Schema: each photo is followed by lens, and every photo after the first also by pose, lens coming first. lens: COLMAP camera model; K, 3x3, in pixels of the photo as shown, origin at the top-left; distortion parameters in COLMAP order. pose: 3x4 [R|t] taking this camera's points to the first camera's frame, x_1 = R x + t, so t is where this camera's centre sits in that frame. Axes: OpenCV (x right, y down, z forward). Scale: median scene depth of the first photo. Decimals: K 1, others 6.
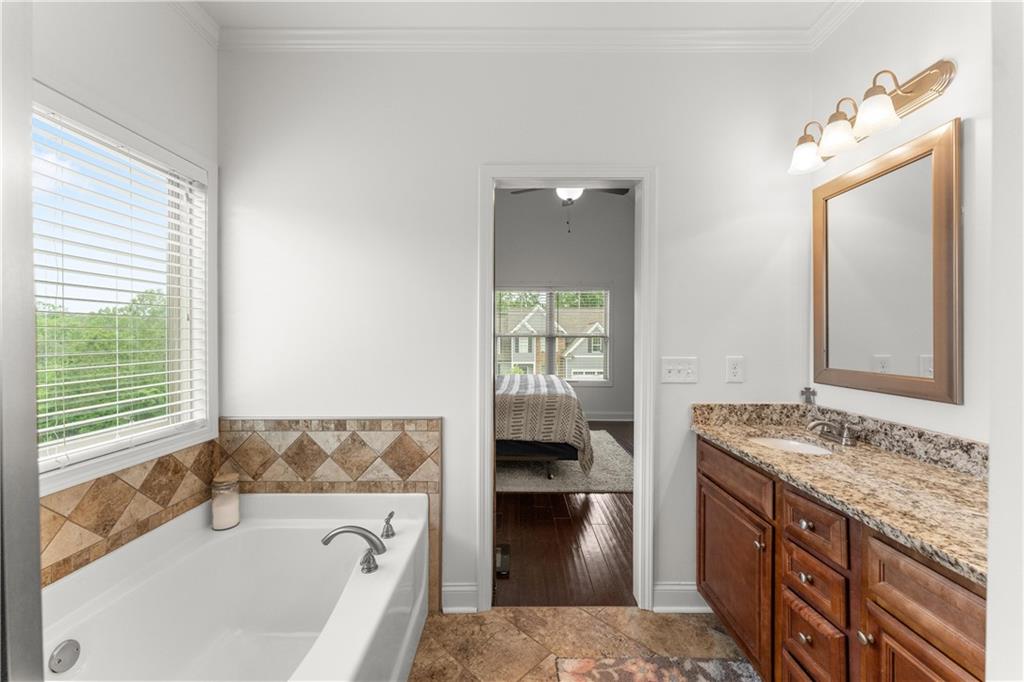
lens RADIAL K [[402.5, 0, 509.9], [0, 402.5, 335.7], [0, 0, 1]] dist [-0.015404, -0.000133]
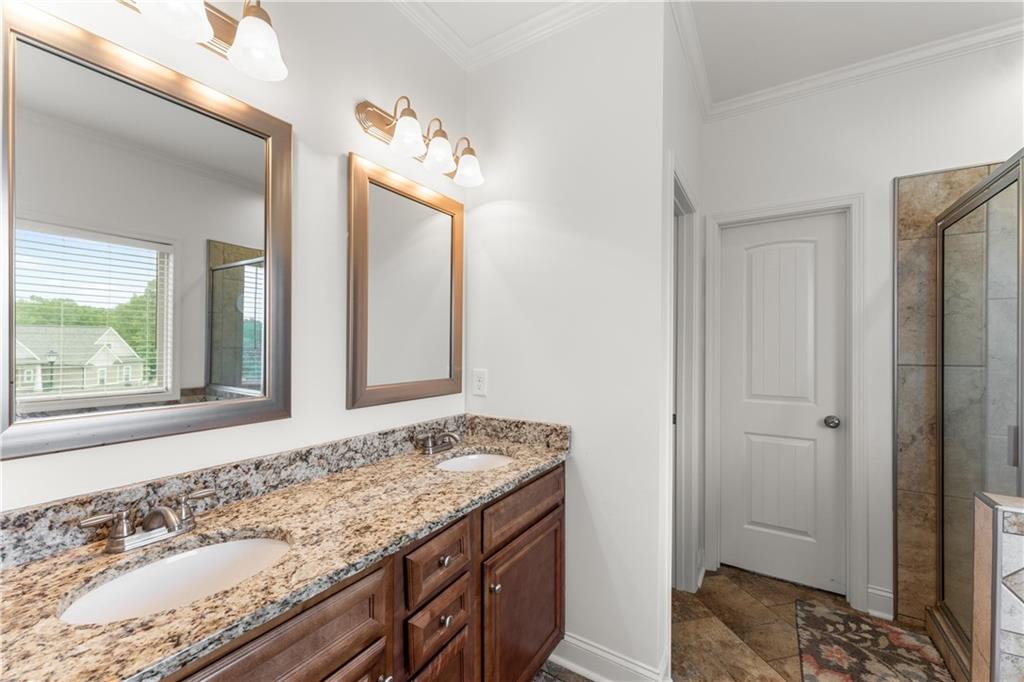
lens RADIAL K [[402.5, 0, 520.0], [0, 402.5, 344.0], [0, 0, 1]] dist [-0.015404, -0.000133]
pose [[-0.848019, -0.000803, 0.529964, 0.120067], [-0.000977, 1.000000, -0.000048, -0.010831], [-0.529964, -0.000558, -0.848020, 1.577913]]
